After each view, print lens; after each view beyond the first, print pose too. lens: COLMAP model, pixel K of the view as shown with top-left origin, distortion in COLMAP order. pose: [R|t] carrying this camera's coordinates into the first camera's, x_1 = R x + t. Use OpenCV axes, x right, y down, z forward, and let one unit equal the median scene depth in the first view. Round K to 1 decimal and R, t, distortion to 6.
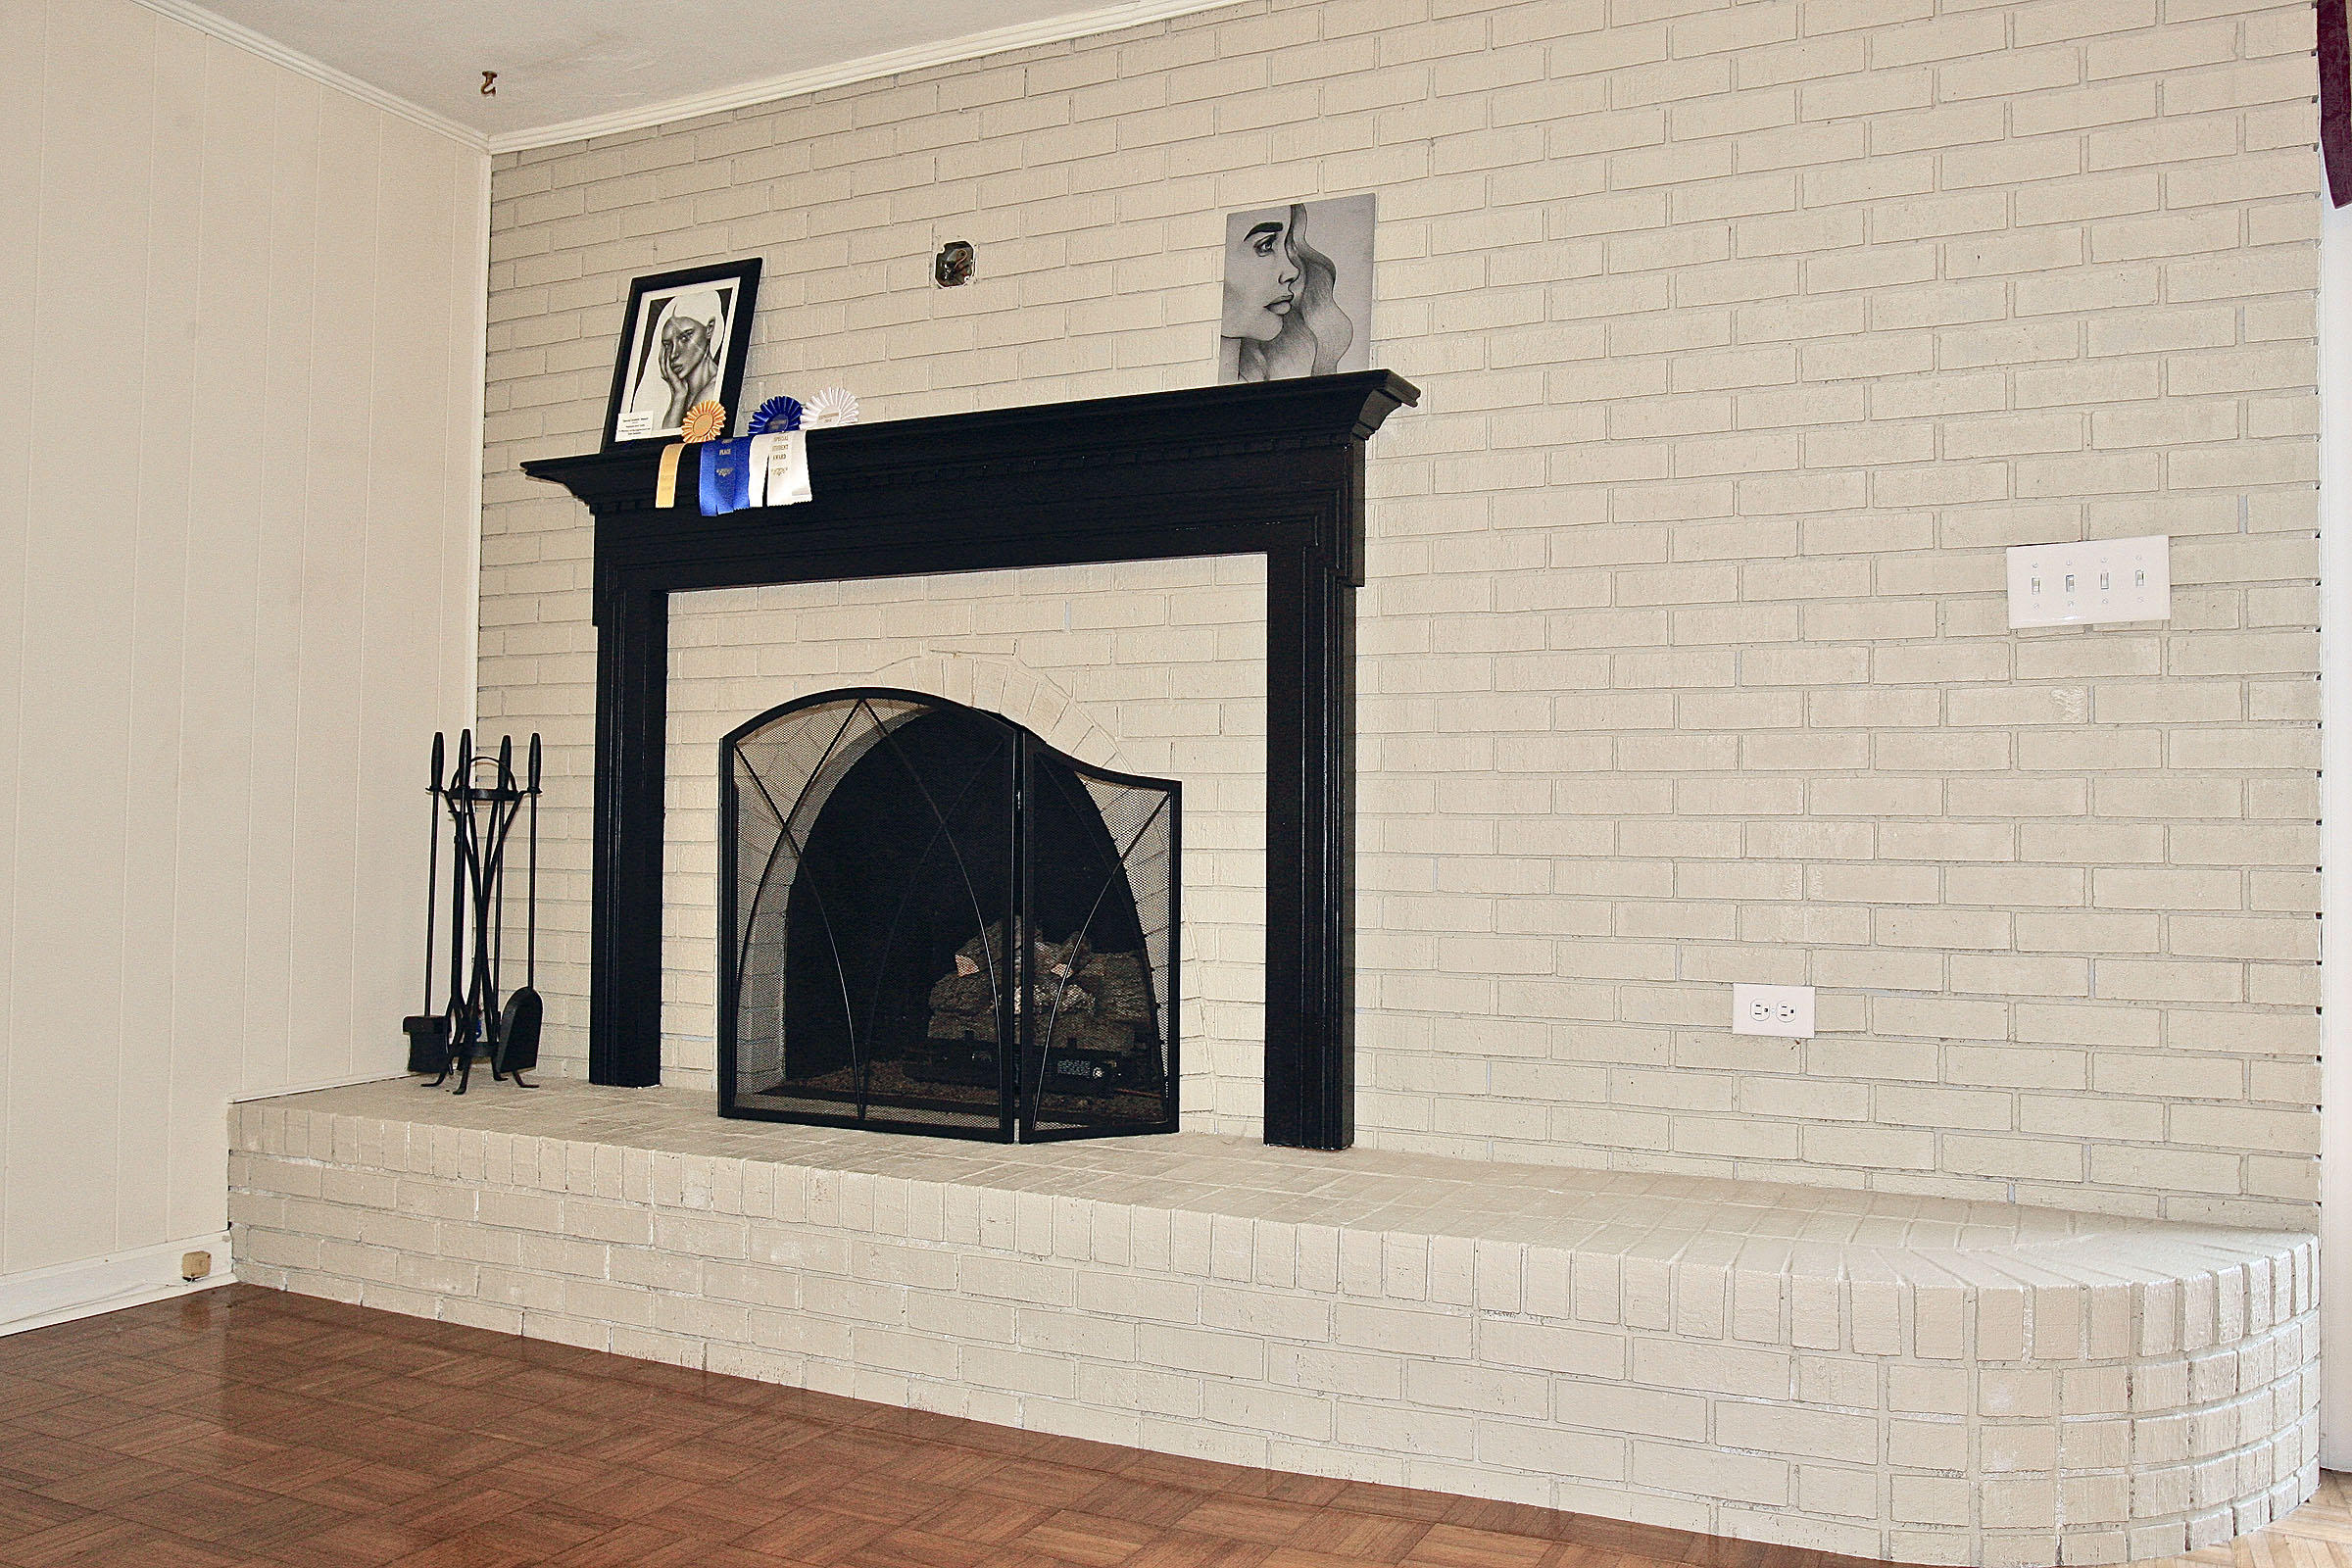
lens RADIAL K [[1847.3, 0, 1176.0], [0, 1847.3, 784.0], [0, 0, 1]] dist [-0.091798, 0.115422]
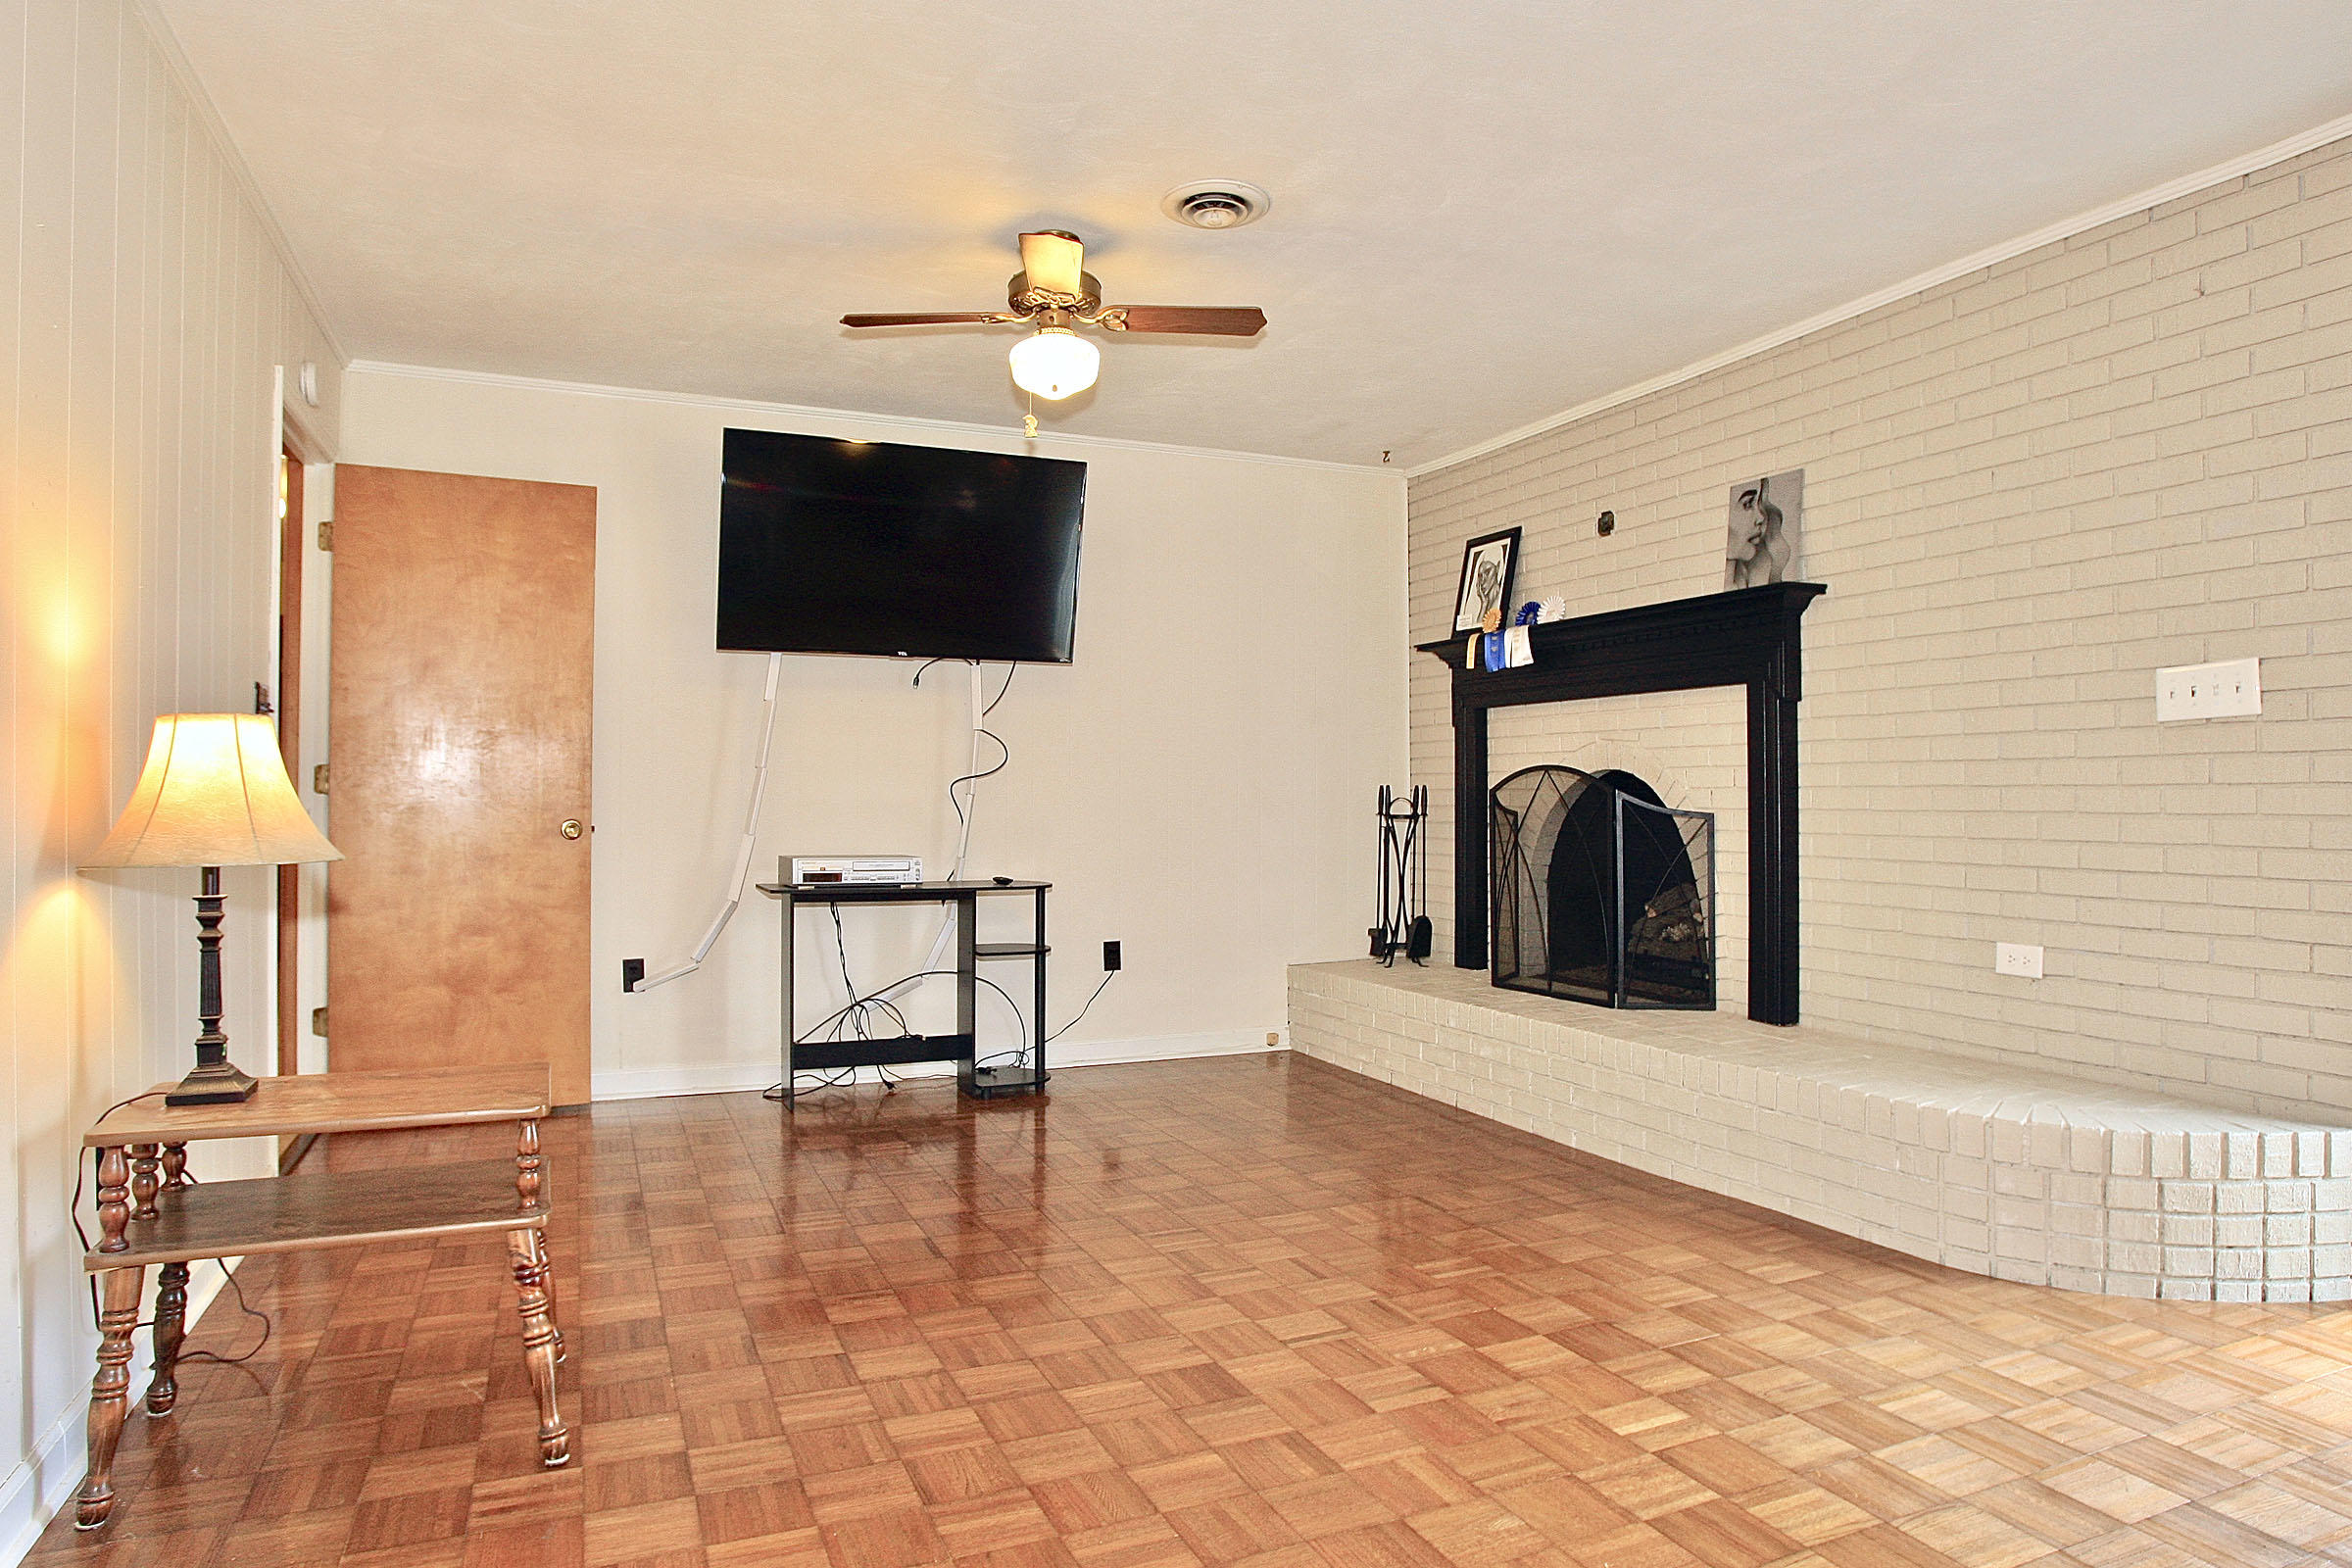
lens RADIAL K [[1389.1, 0, 1186.0], [0, 1389.1, 784.3], [0, 0, 1]] dist [-0.093486, 0.050361]
pose [[0.766545, -0.017755, -0.641945, 0.432585], [0.028726, 0.999565, 0.006657, -0.049315], [0.641548, -0.023543, 0.766722, -0.312148]]
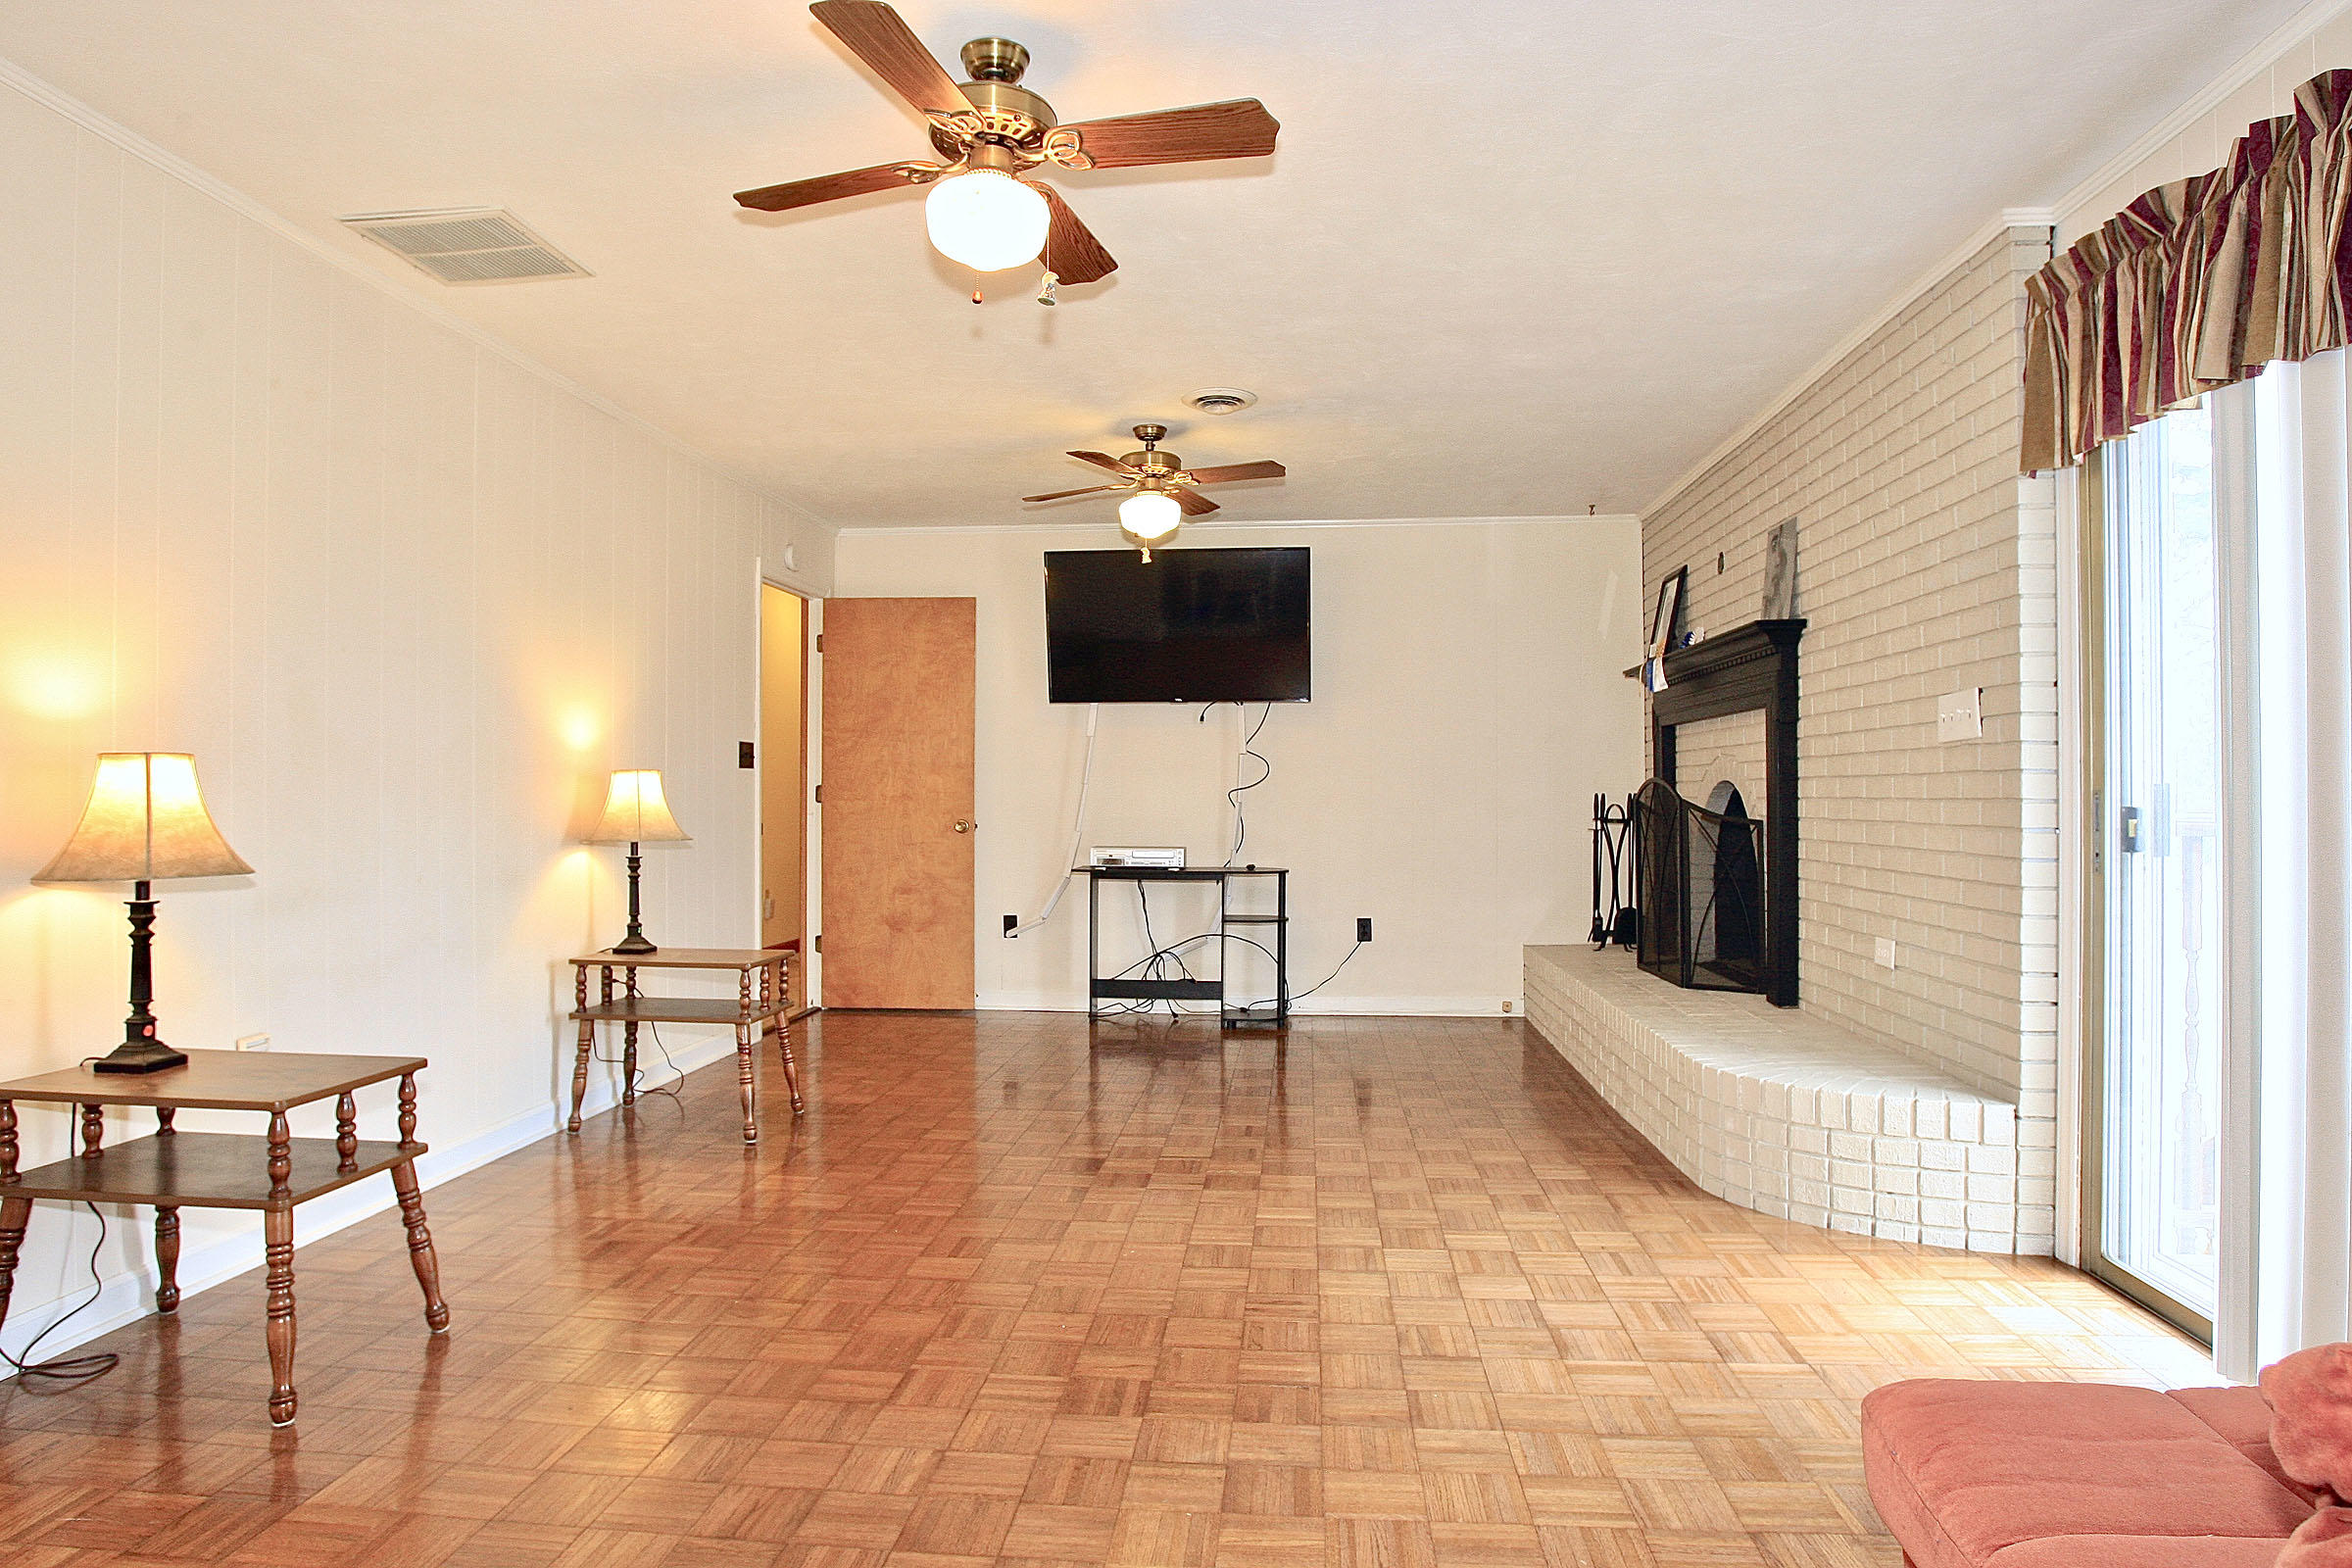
lens RADIAL K [[1389.1, 0, 1186.0], [0, 1389.1, 784.3], [0, 0, 1]] dist [-0.093486, 0.050361]
pose [[0.357487, -0.020098, -0.933702, 1.100268], [0.034973, 0.999355, -0.008121, -0.047355], [0.933263, -0.029751, 0.357960, -0.108319]]
